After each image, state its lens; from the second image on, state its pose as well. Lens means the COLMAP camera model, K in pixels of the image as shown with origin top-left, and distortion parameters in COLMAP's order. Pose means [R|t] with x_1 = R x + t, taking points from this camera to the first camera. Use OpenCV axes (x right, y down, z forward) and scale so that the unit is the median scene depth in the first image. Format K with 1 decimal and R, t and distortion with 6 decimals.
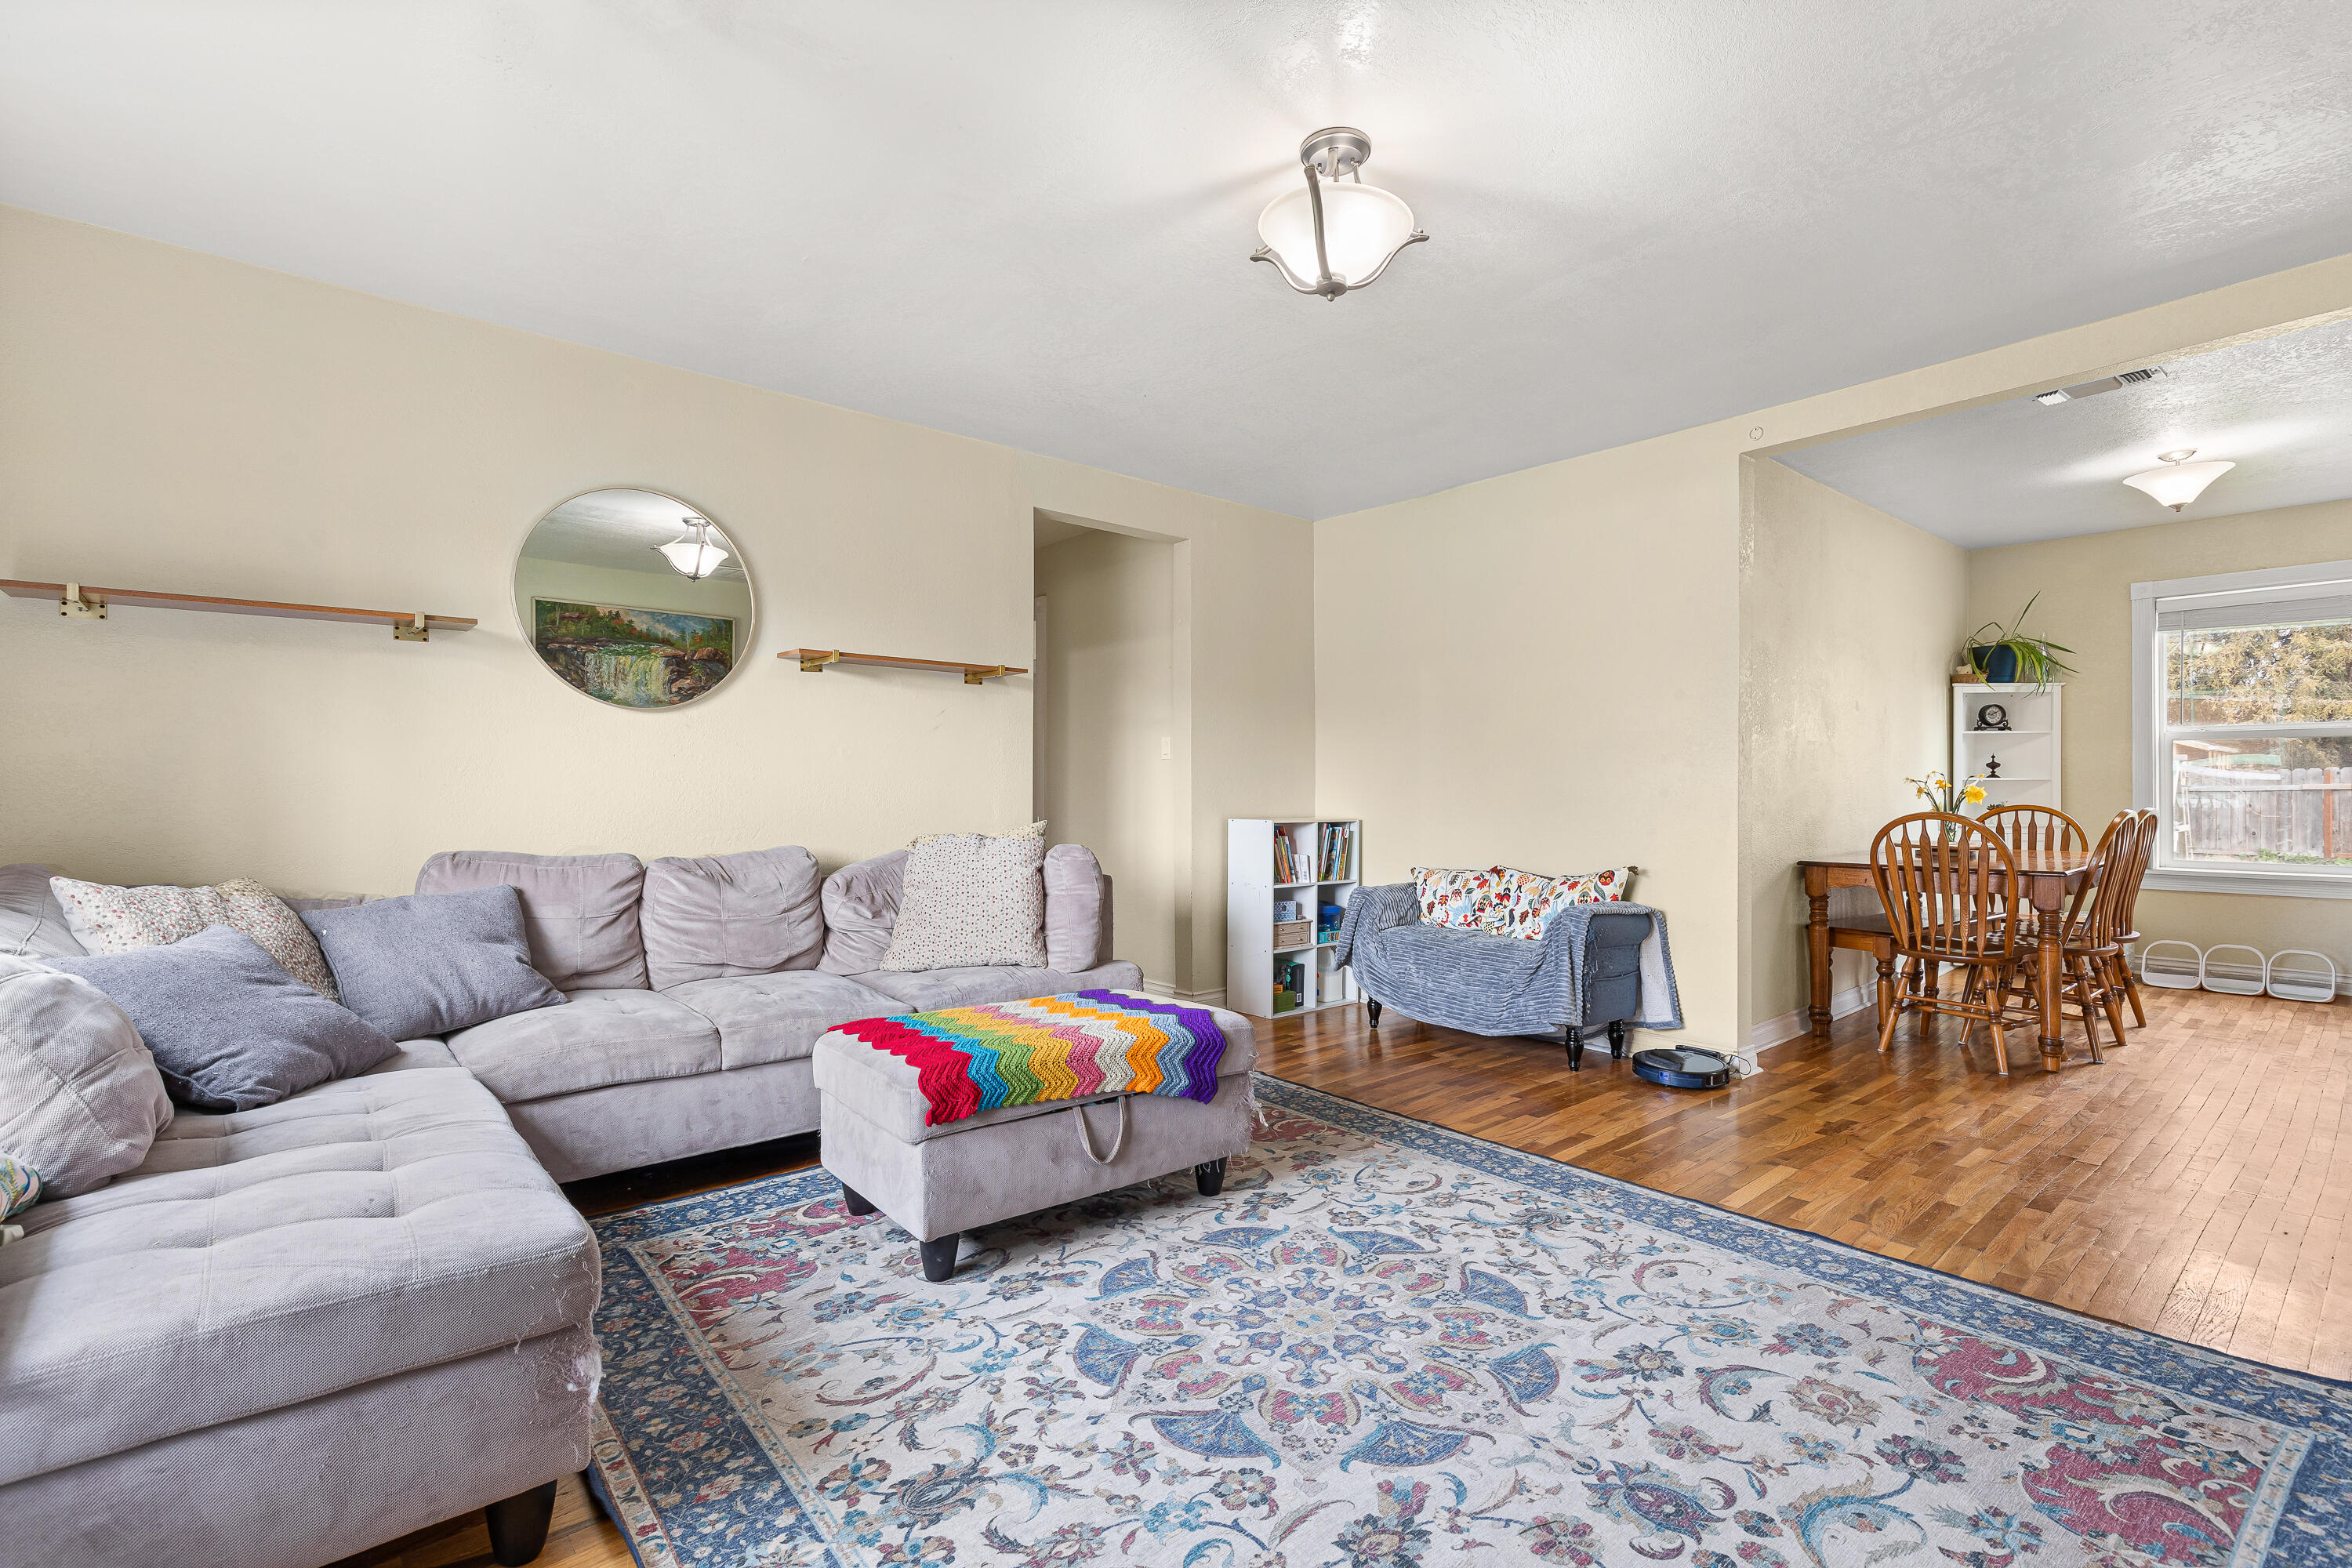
lens RADIAL K [[1076.2, 0, 1194.0], [0, 1076.2, 779.6], [0, 0, 1]] dist [0.009624, -0.002772]
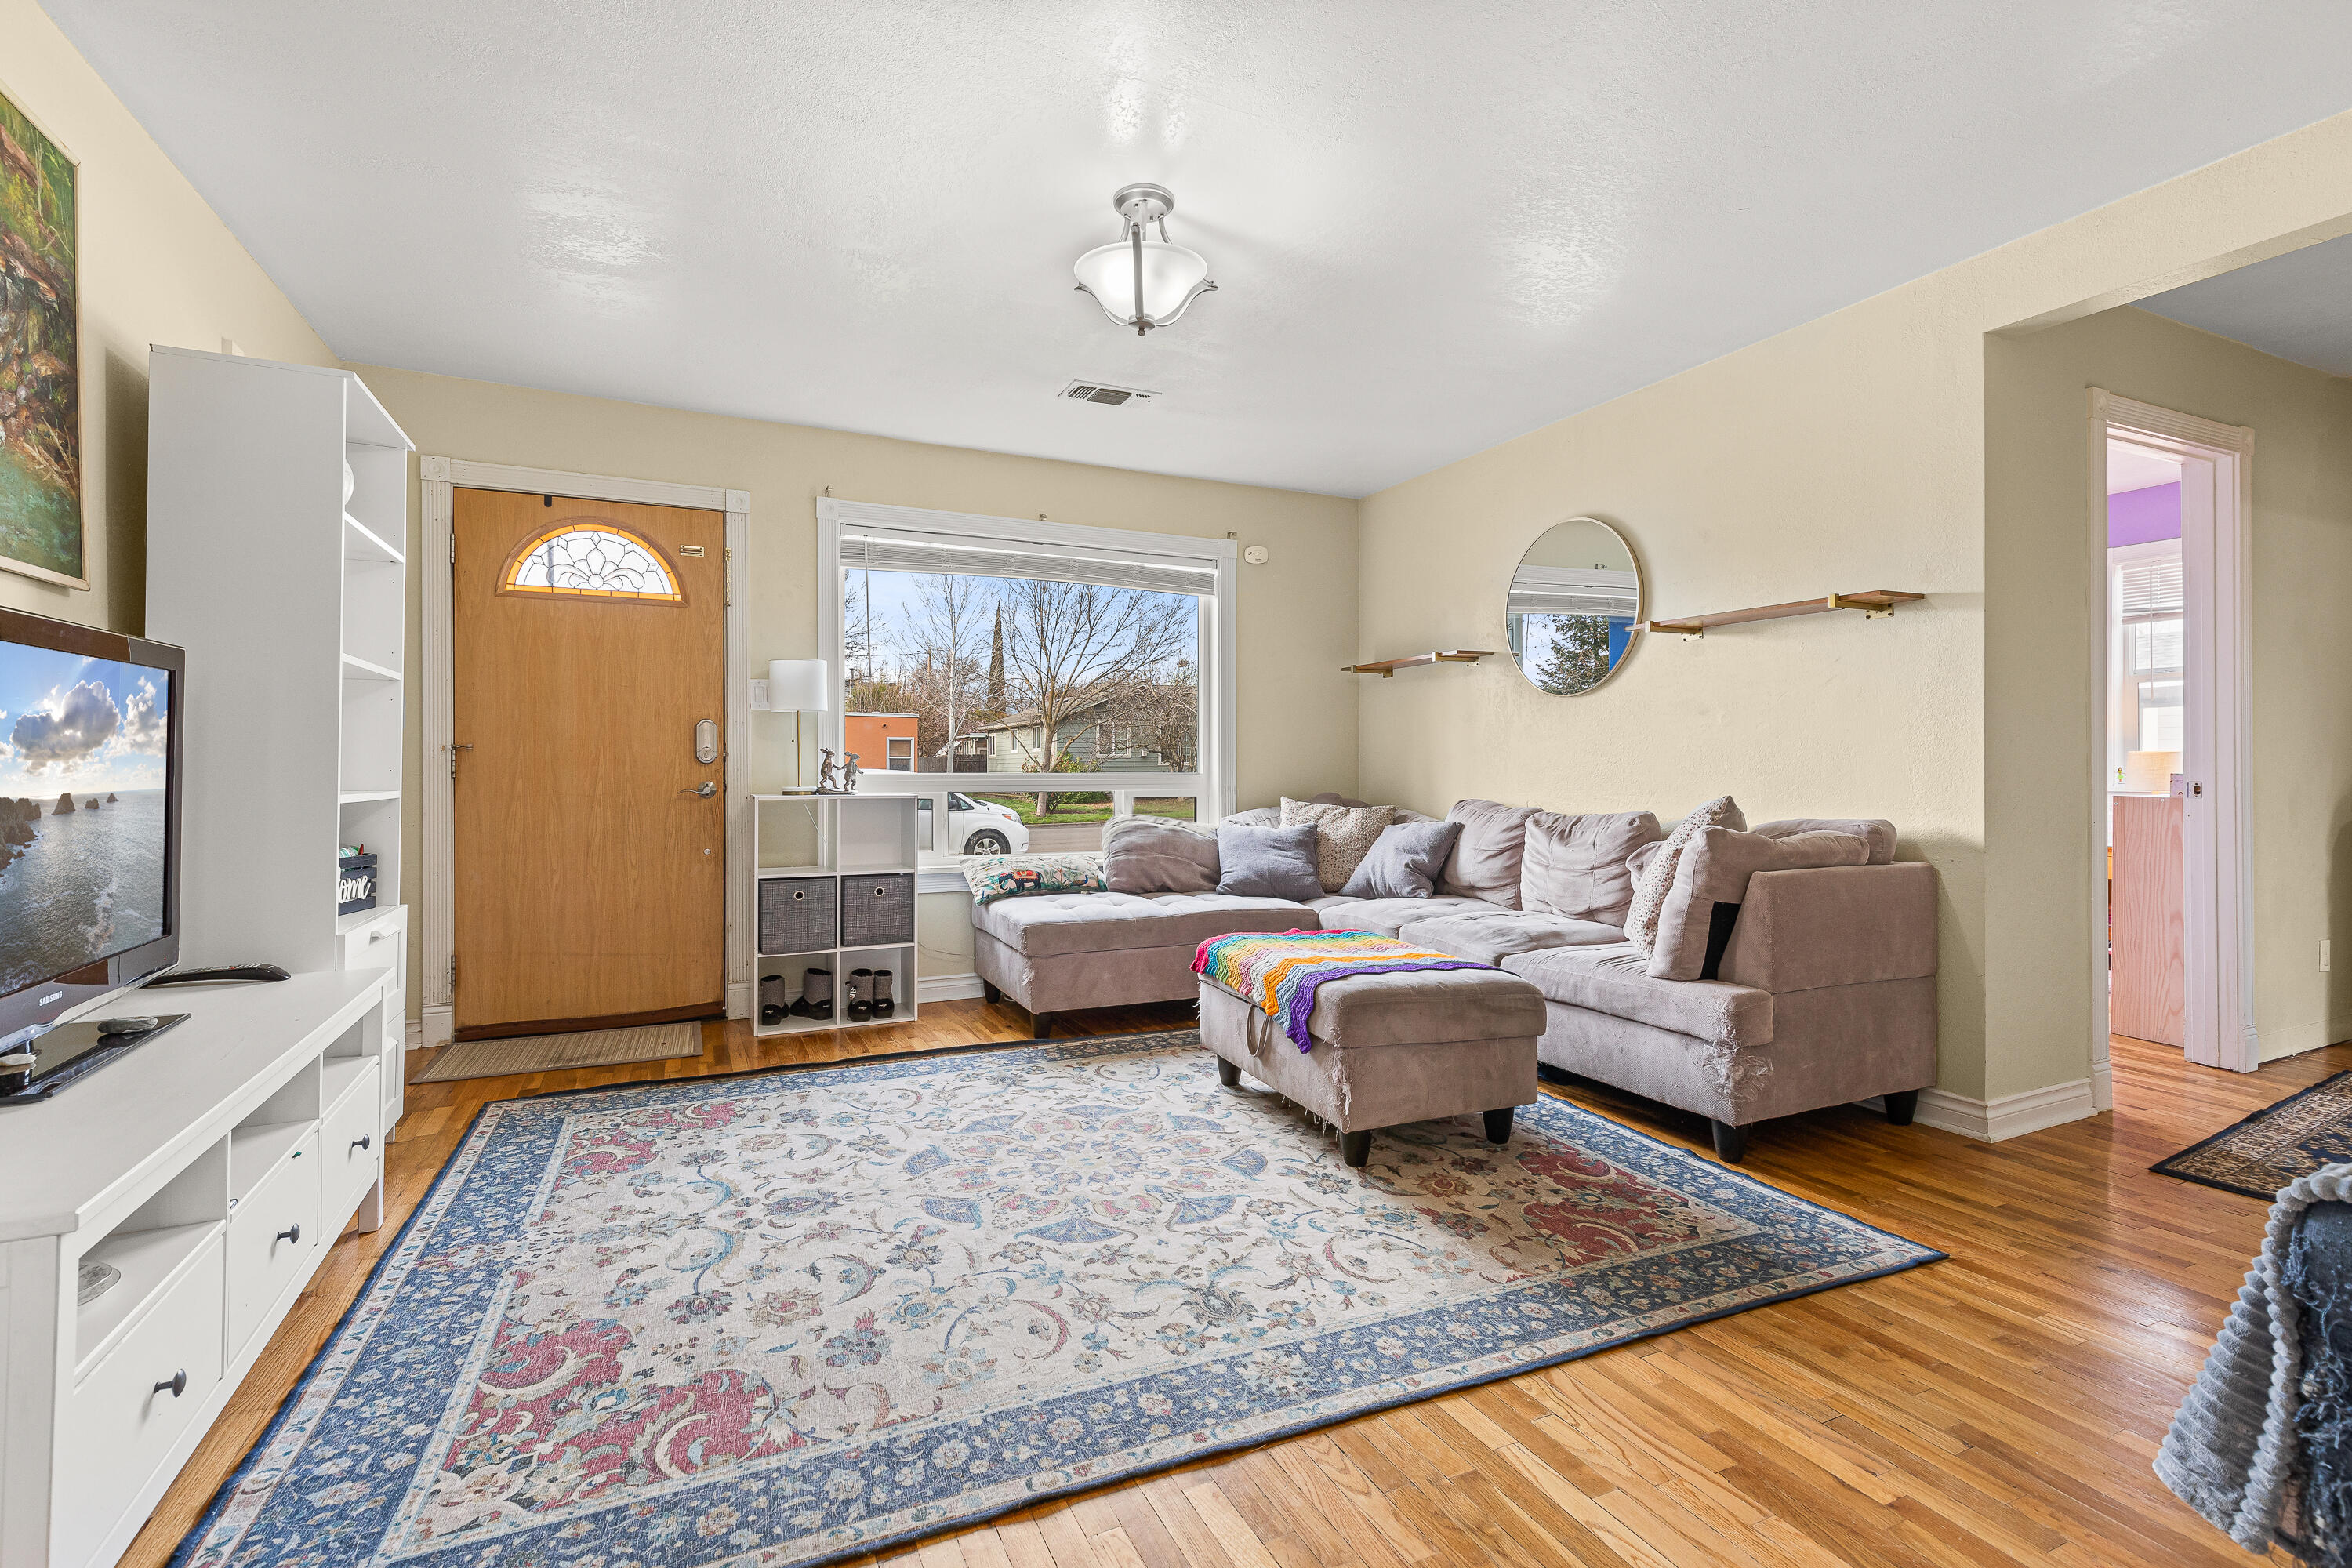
lens RADIAL K [[1076.2, 0, 1164.5], [0, 1076.2, 791.0], [0, 0, 1]] dist [0.009624, -0.002772]
pose [[-0.290396, 0.024952, -0.956581, 1.405755], [0.010750, 0.999682, 0.022813, 0.021407], [0.956846, -0.003658, -0.290572, 1.563517]]
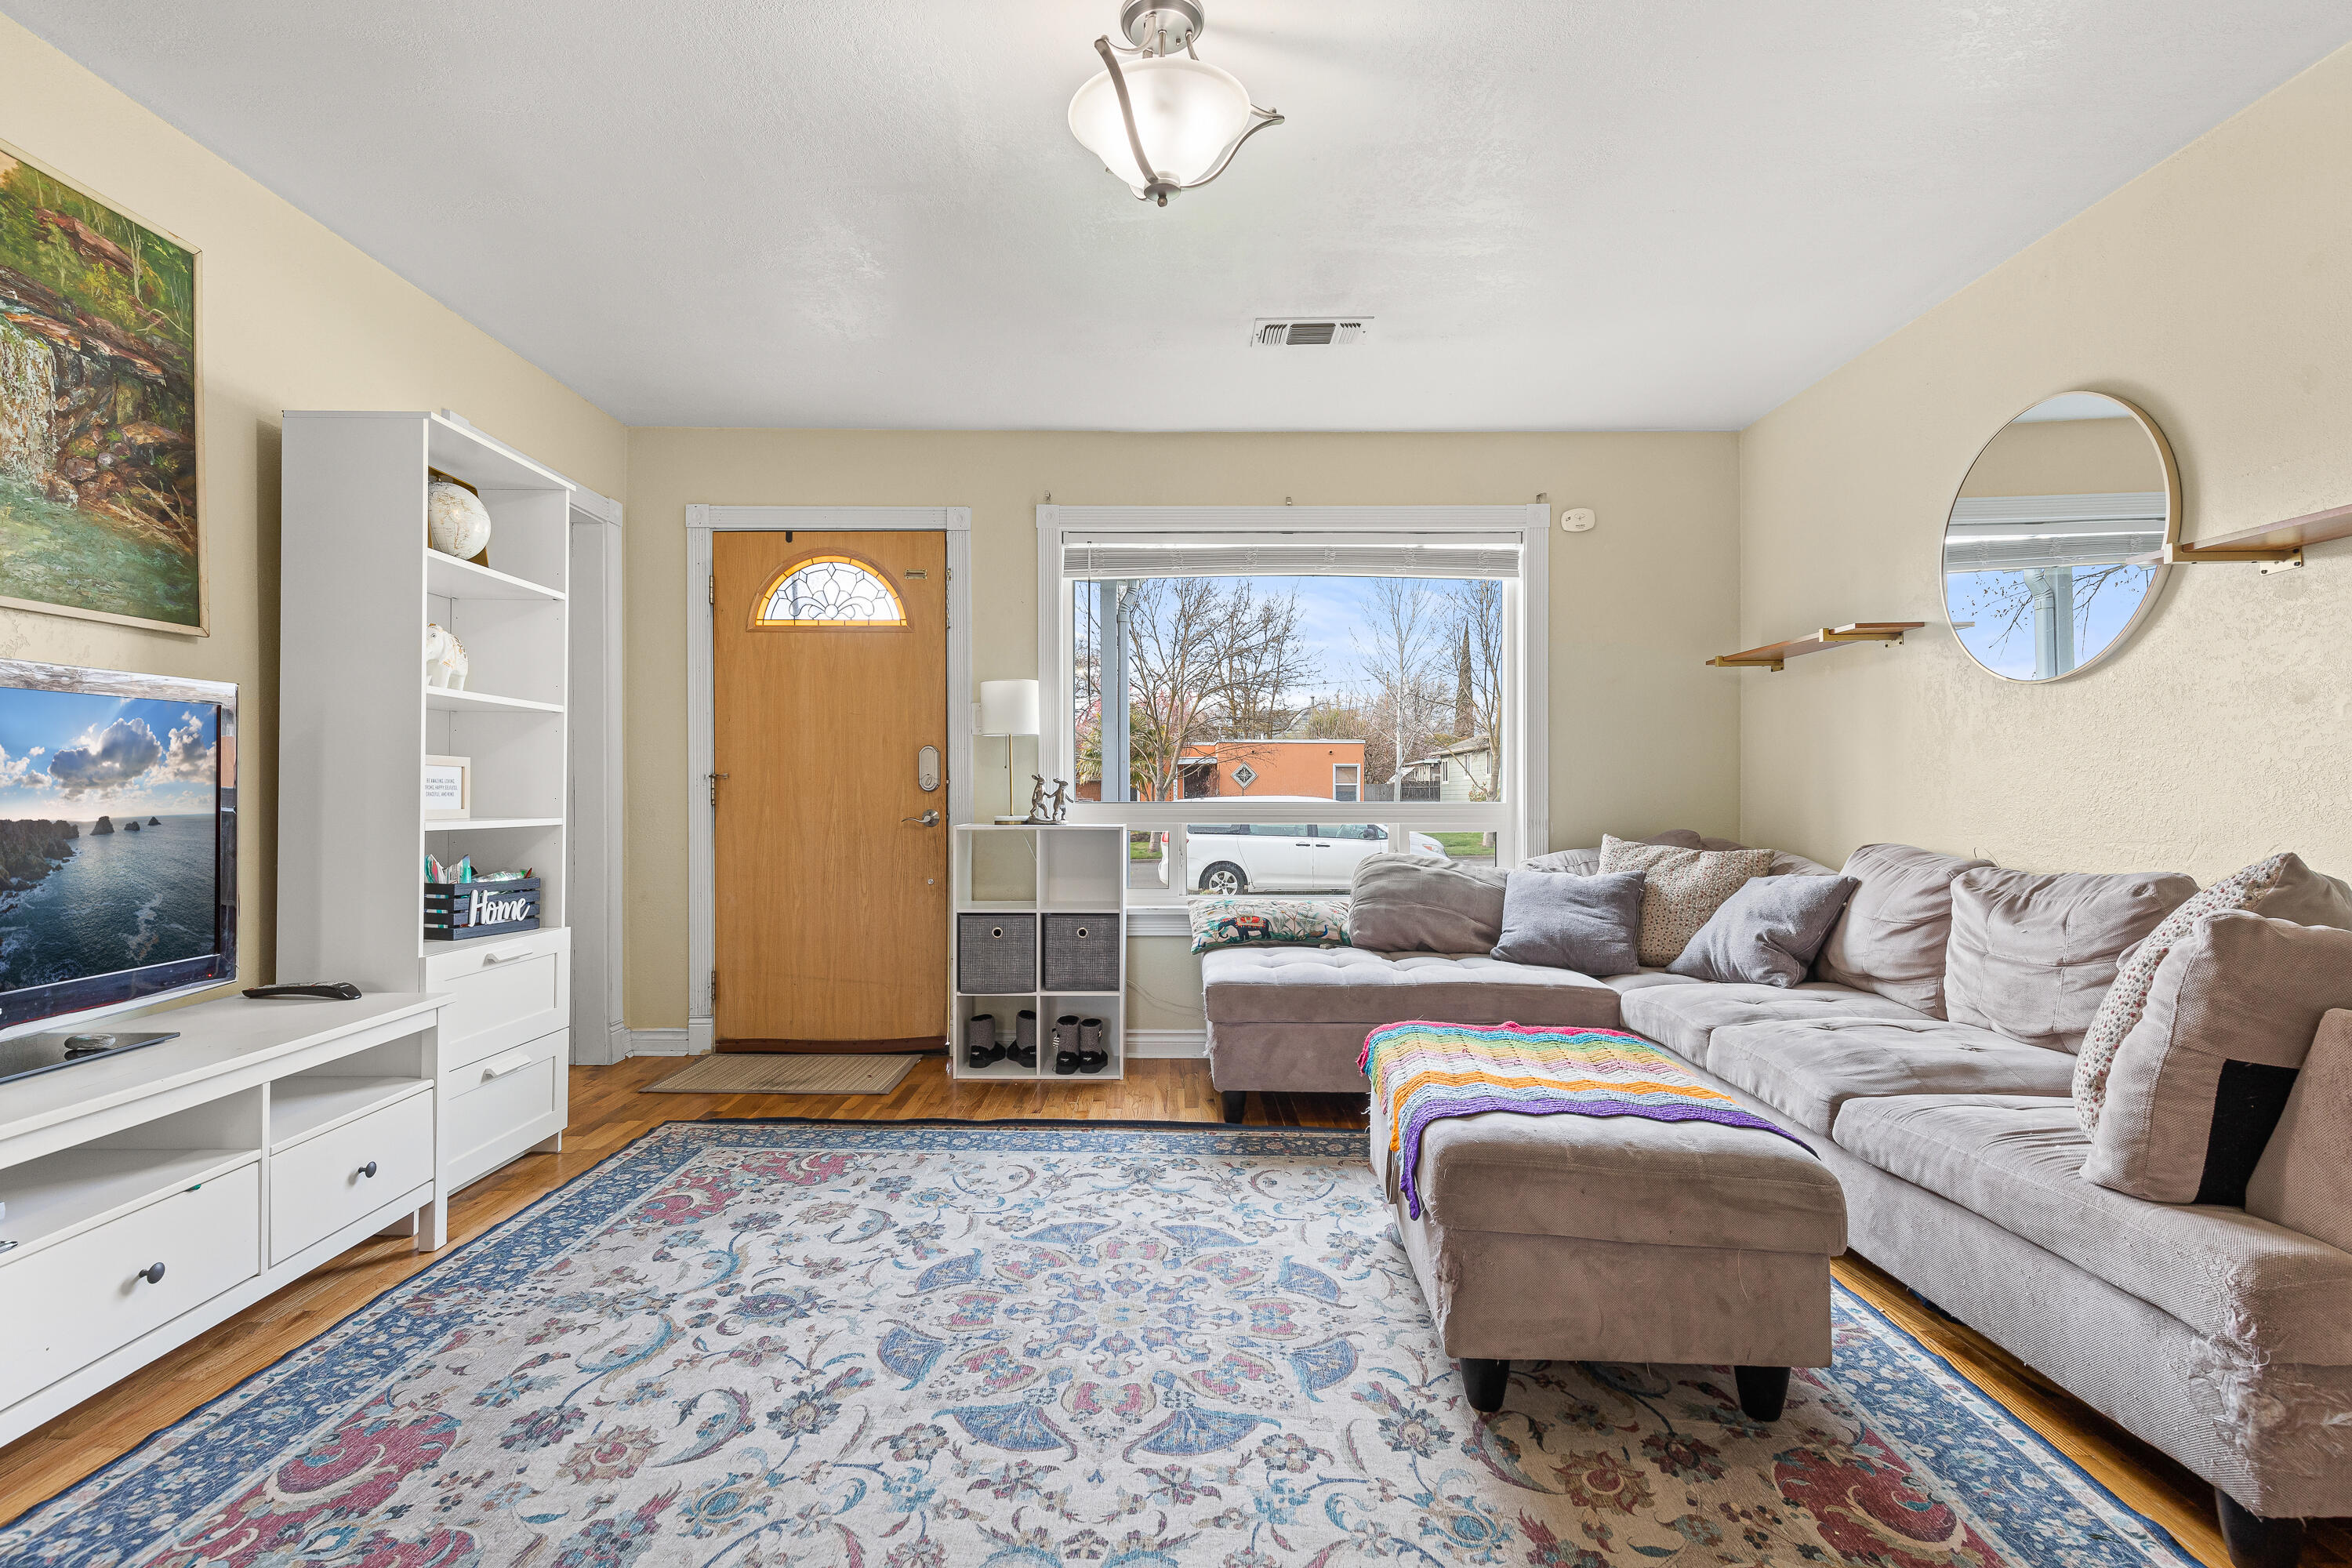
lens RADIAL K [[1076.2, 0, 1150.1], [0, 1076.2, 816.6], [0, 0, 1]] dist [0.009624, -0.002772]
pose [[-0.673995, 0.019233, -0.738485, 0.872897], [0.009564, 0.999804, 0.017310, 0.022263], [0.738674, 0.004604, -0.674047, 1.797141]]
